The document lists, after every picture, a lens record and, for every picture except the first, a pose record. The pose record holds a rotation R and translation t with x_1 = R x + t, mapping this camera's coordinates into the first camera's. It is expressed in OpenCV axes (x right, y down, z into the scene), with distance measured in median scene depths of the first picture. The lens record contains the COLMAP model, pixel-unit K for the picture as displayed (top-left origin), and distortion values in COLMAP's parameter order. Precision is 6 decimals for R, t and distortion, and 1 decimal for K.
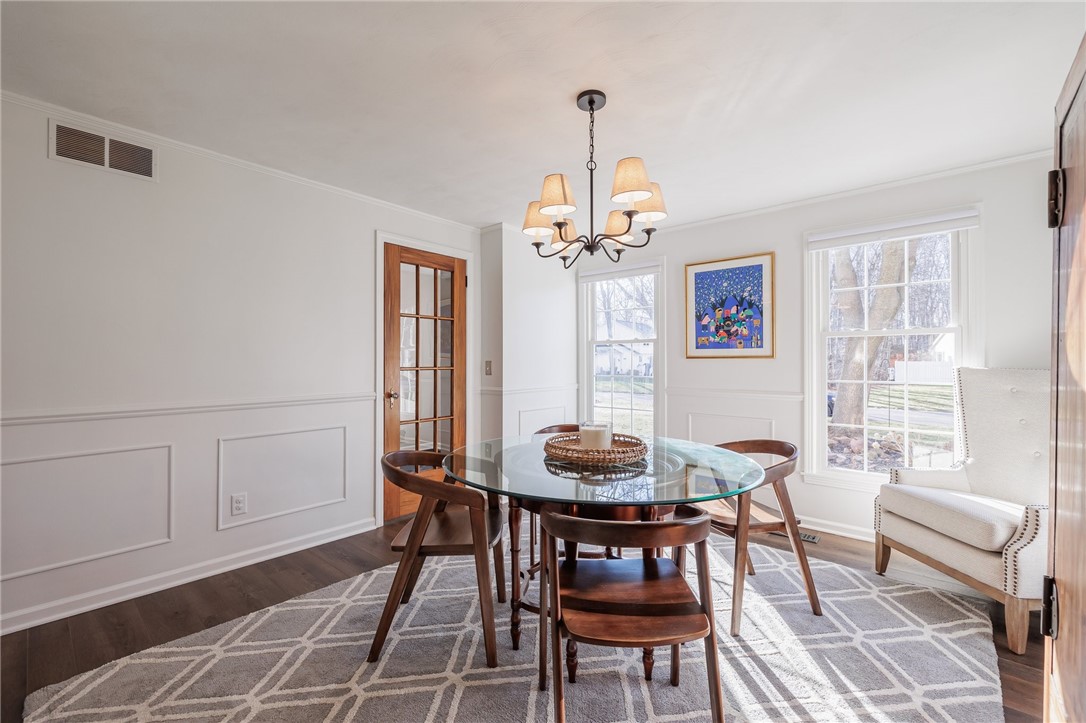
lens RADIAL K [[456.0, 0, 549.5], [0, 456.0, 359.6], [0, 0, 1]] dist [0.001246, 0.000856]
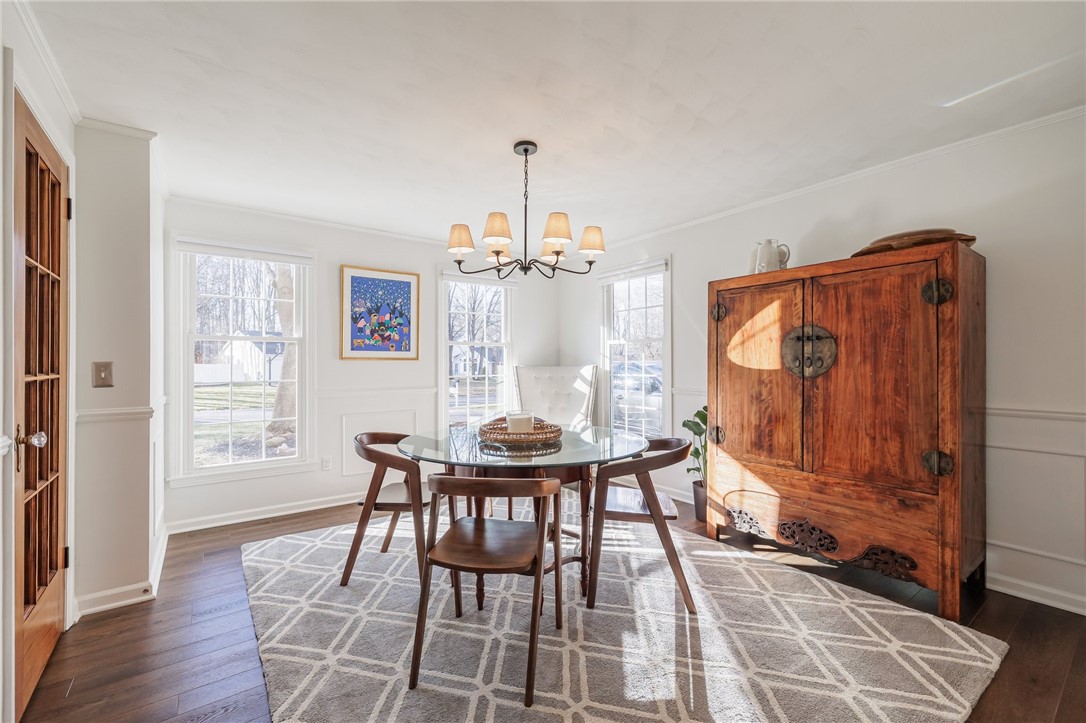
lens RADIAL K [[456.0, 0, 543.0], [0, 456.0, 358.9], [0, 0, 1]] dist [0.001246, 0.000856]
pose [[0.210723, 0.009098, 0.977503, -0.616553], [-0.000898, 0.999958, -0.009113, 0.004770], [-0.977545, 0.001042, 0.210723, 0.389944]]
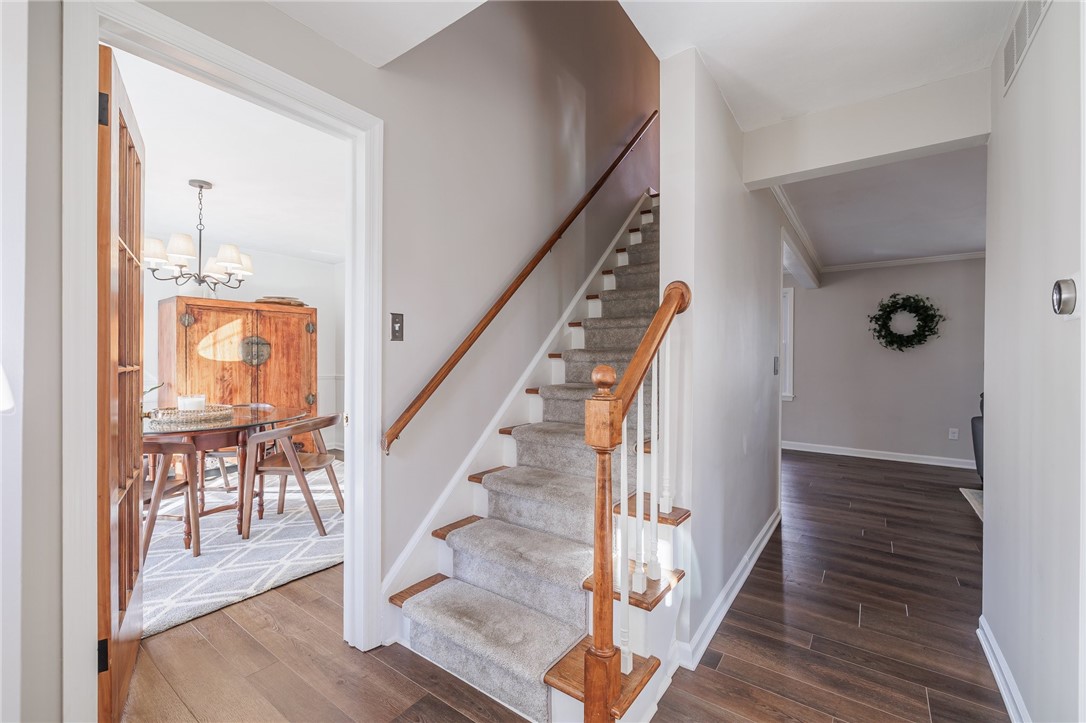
lens RADIAL K [[456.0, 0, 546.4], [0, 456.0, 362.4], [0, 0, 1]] dist [0.001246, 0.000856]
pose [[-0.995684, 0.000510, -0.092805, -0.528628], [0.000420, 0.999999, 0.000998, 0.017840], [0.092806, 0.000954, -0.995684, 1.495043]]
